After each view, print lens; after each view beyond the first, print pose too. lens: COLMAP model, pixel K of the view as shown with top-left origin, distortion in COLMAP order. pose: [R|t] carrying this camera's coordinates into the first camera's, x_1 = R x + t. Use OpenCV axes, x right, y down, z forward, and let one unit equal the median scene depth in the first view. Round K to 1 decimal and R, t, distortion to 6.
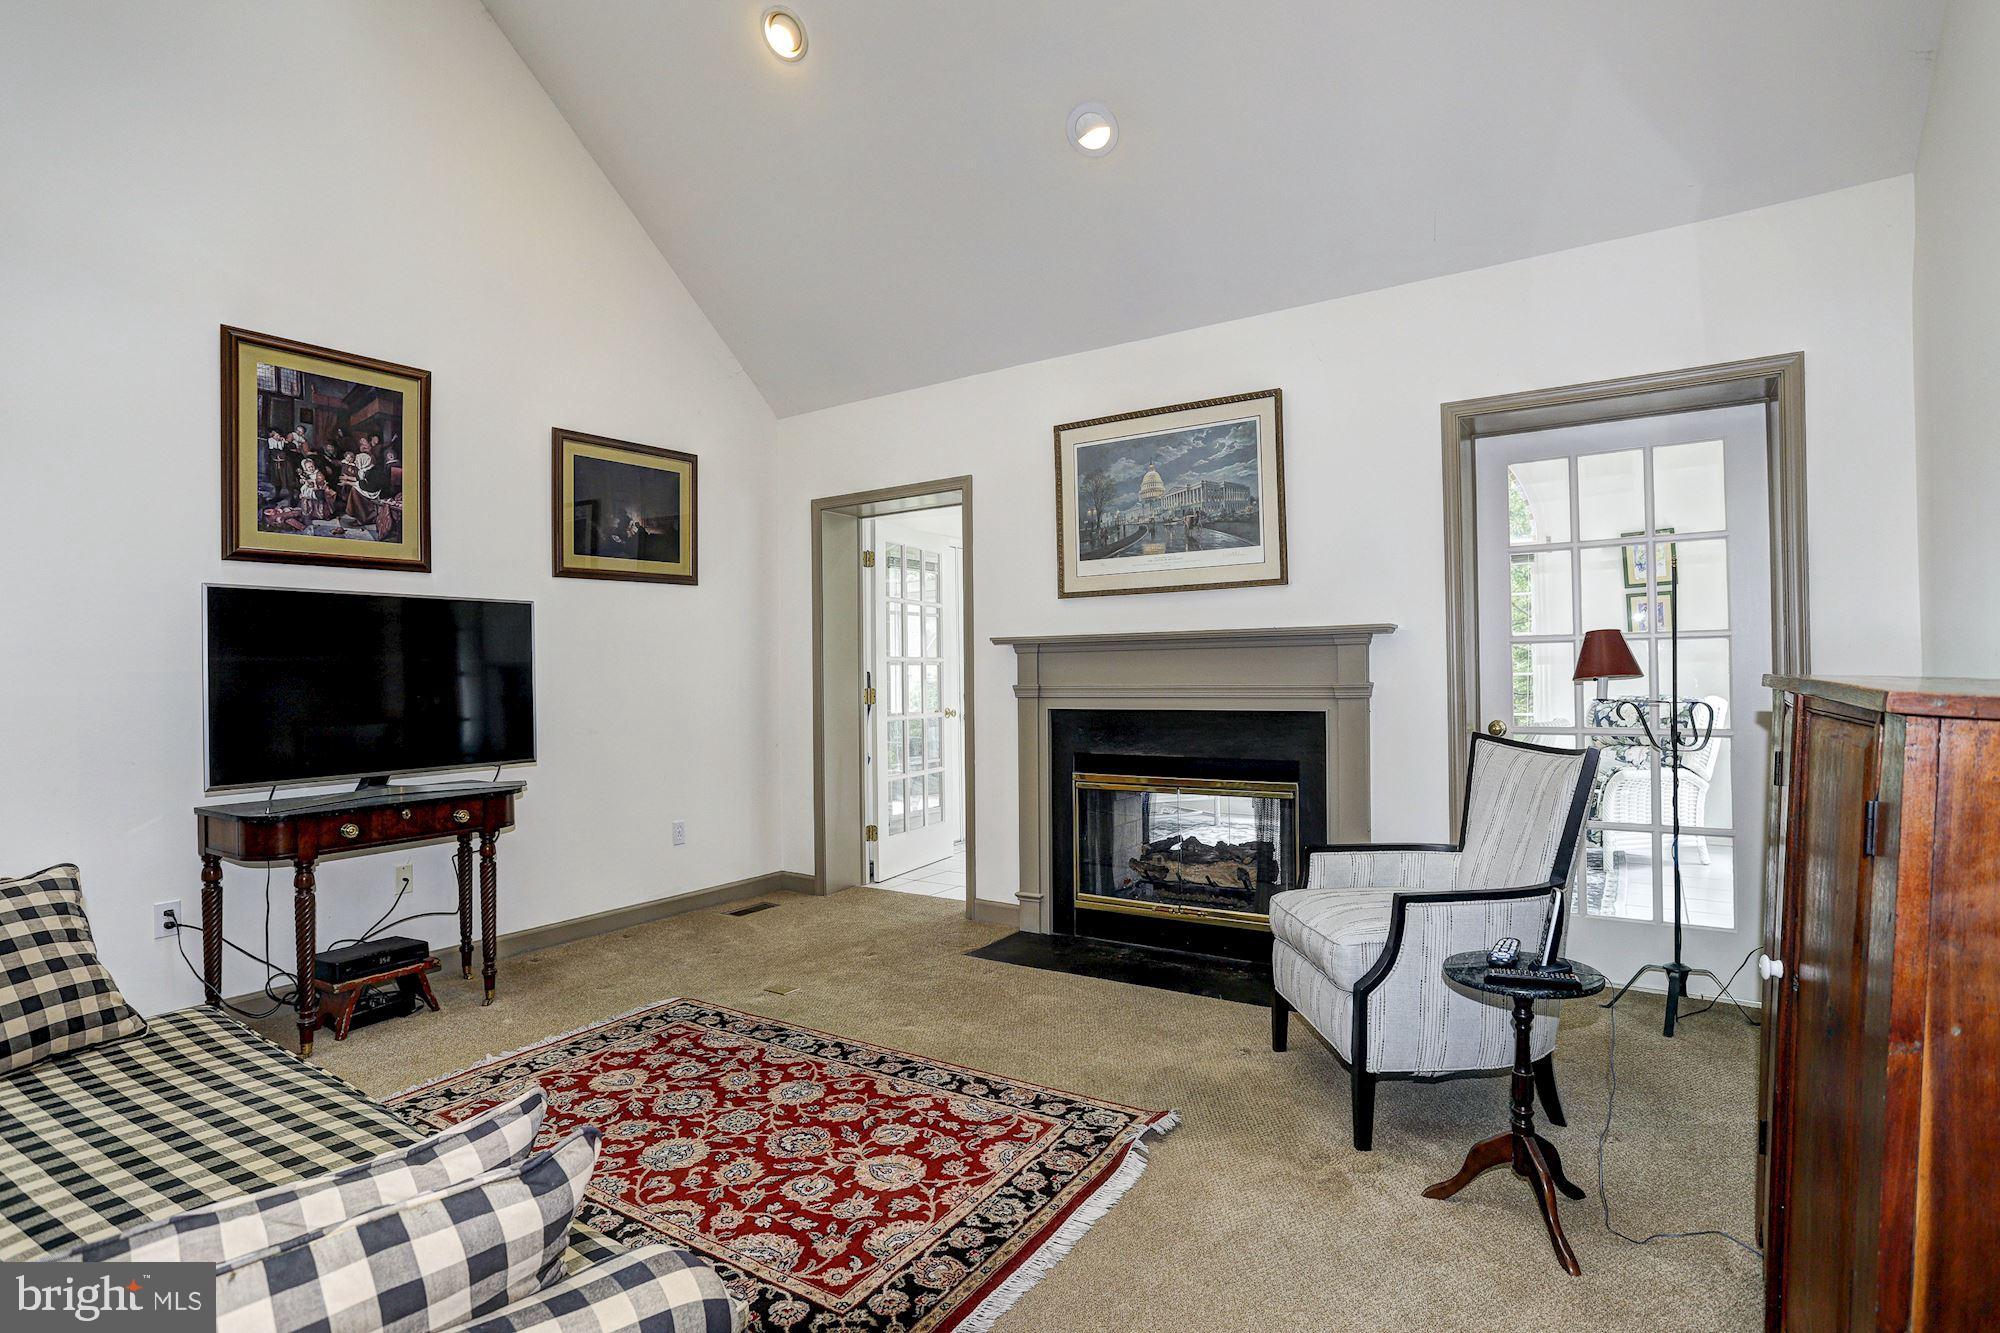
lens RADIAL K [[985.1, 0, 992.0], [0, 985.1, 669.5], [0, 0, 1]] dist [-0.038511, 0.010894]
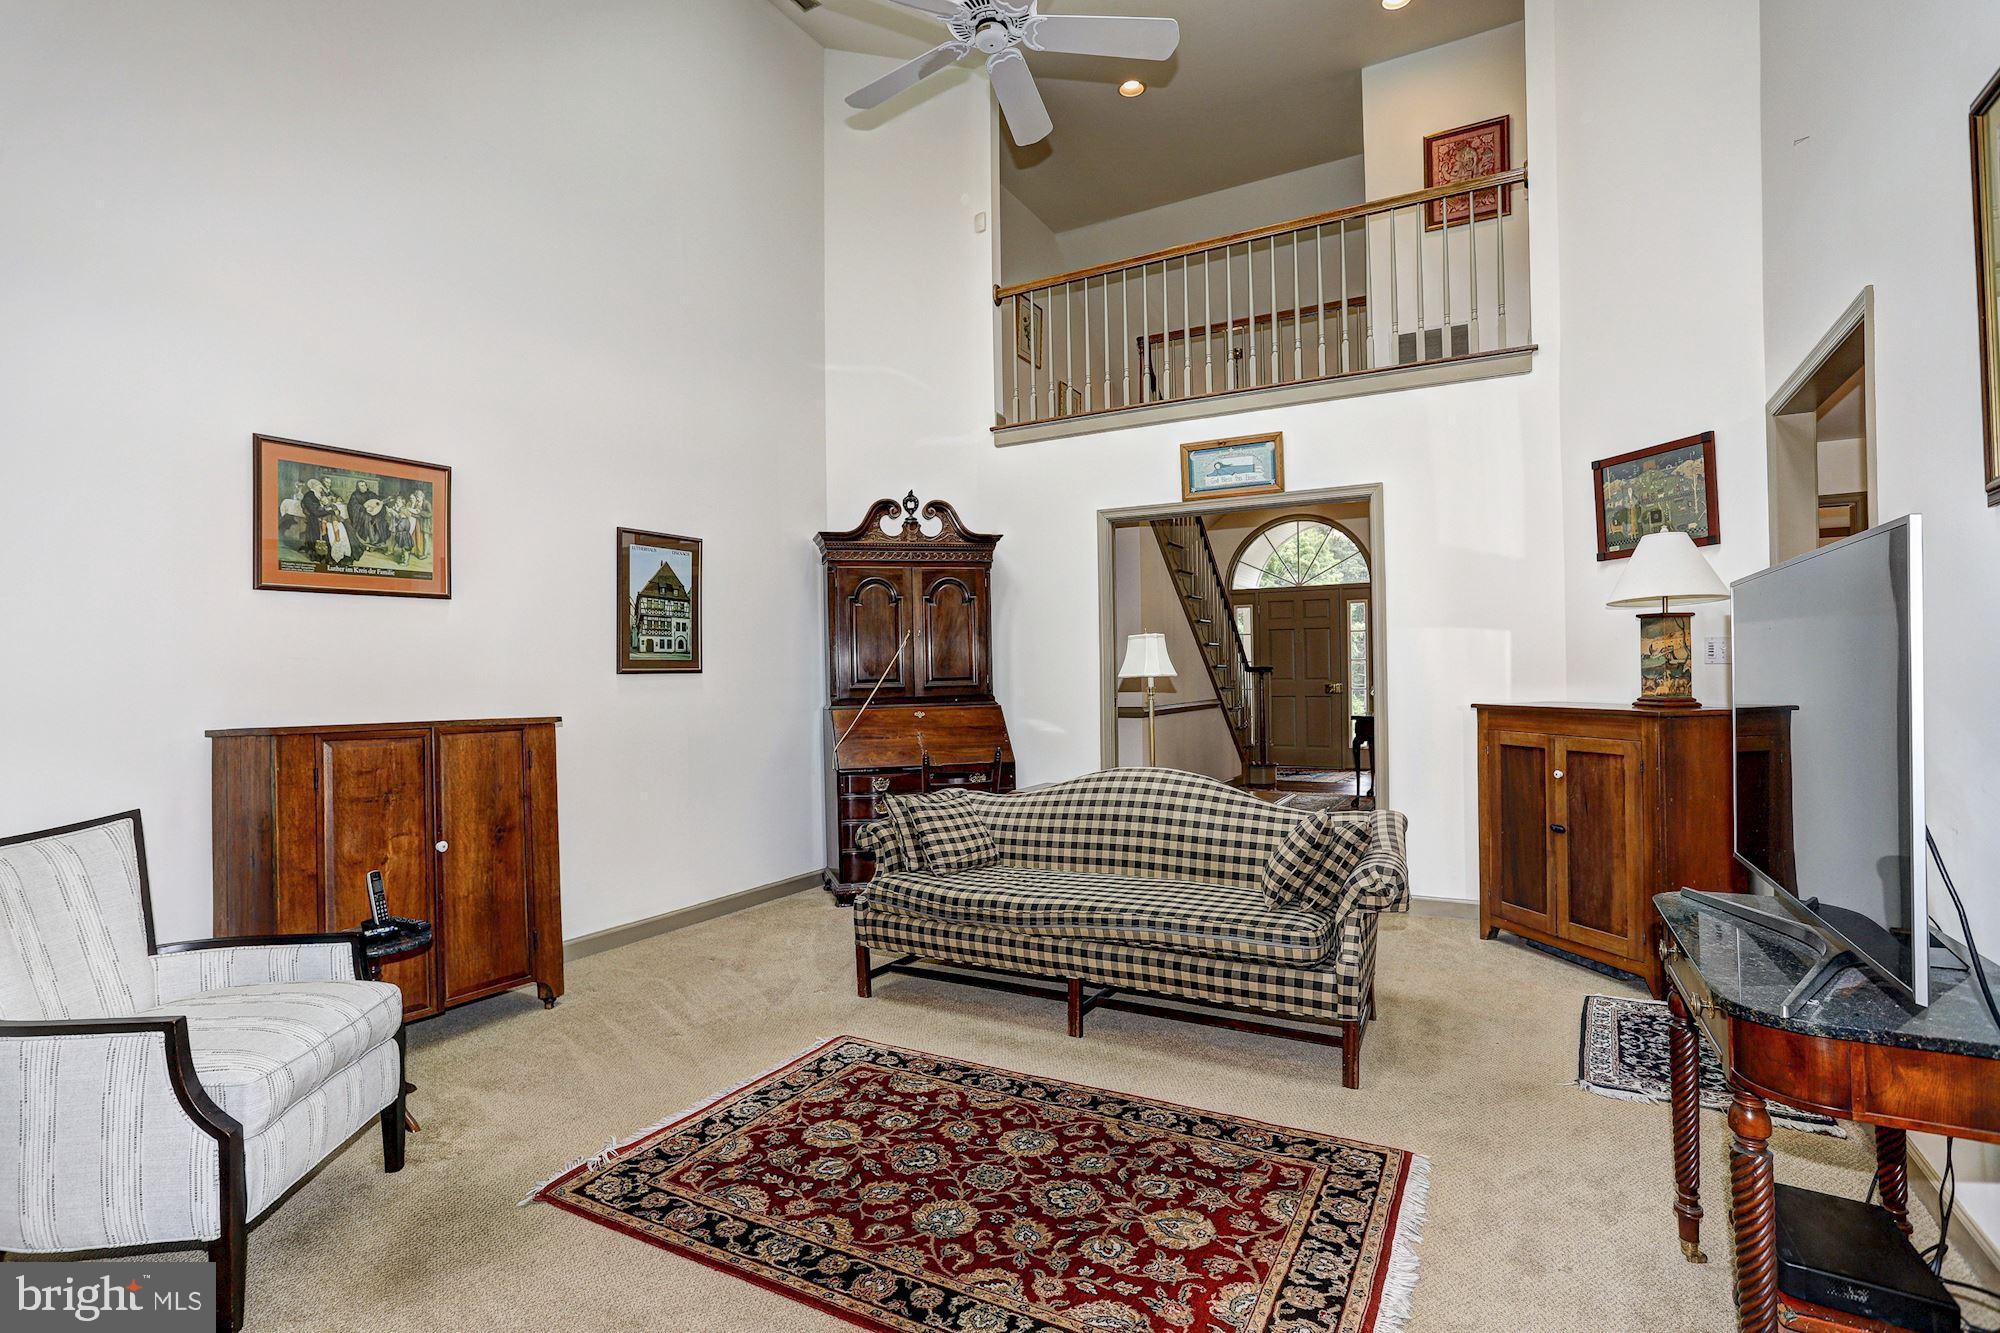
lens RADIAL K [[964.2, 0, 986.4], [0, 964.2, 664.9], [0, 0, 1]] dist [-0.042114, 0.007311]
pose [[-0.997692, 0.025035, -0.063121, -0.156321], [0.025960, 0.999567, -0.013876, -0.025558], [0.062746, -0.015483, -0.997909, 1.465053]]
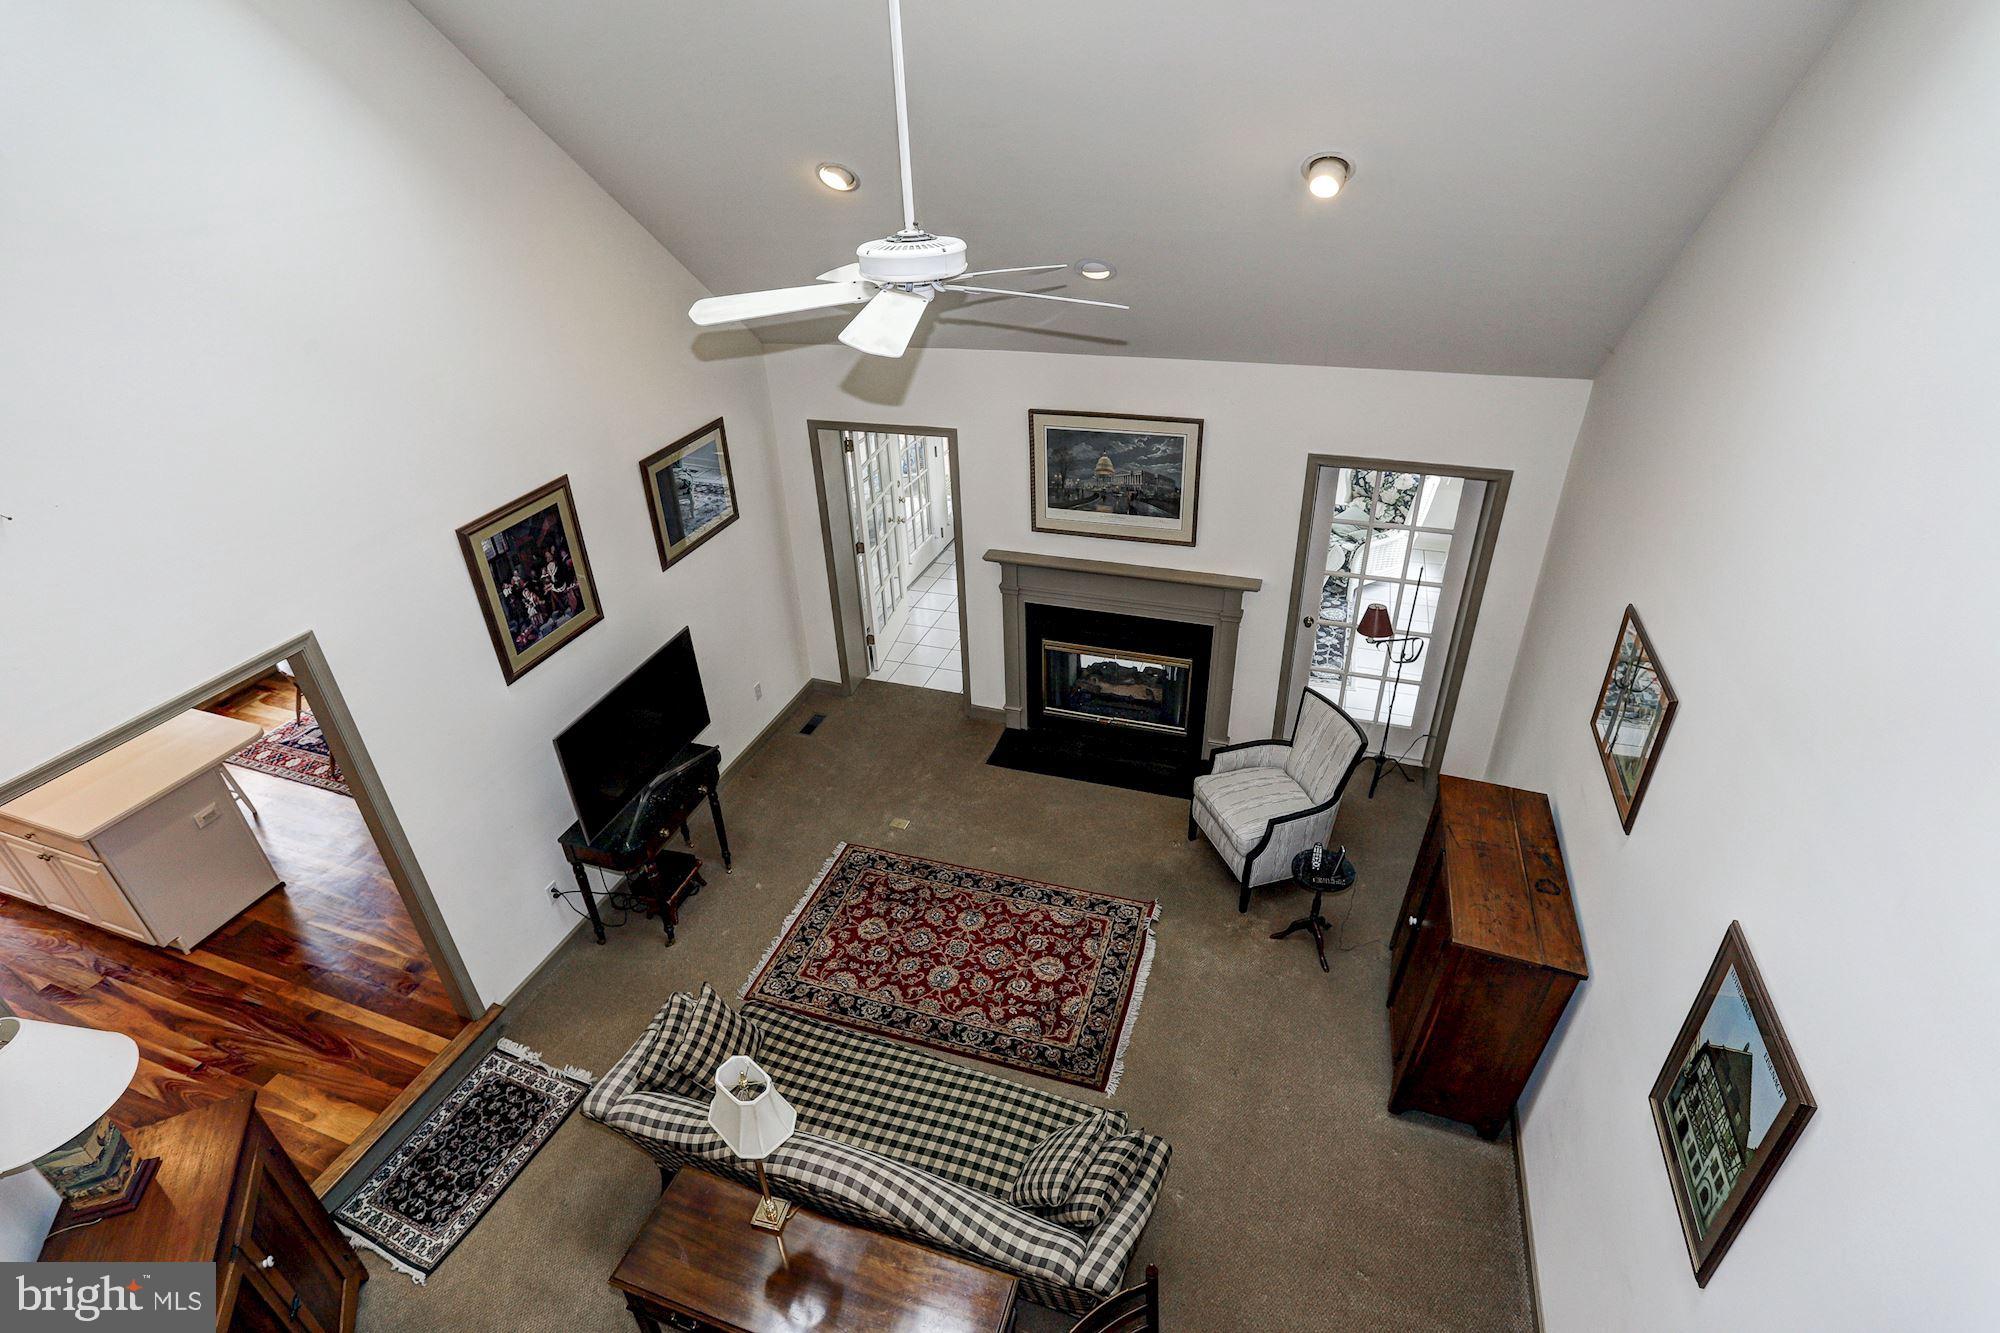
lens RADIAL K [[964.2, 0, 996.3], [0, 964.2, 671.9], [0, 0, 1]] dist [-0.042114, 0.007311]
pose [[0.968406, -0.147381, 0.201167, -0.374489], [0.022239, 0.854499, 0.518976, -0.800200], [-0.248385, -0.498106, 0.830780, -0.298941]]
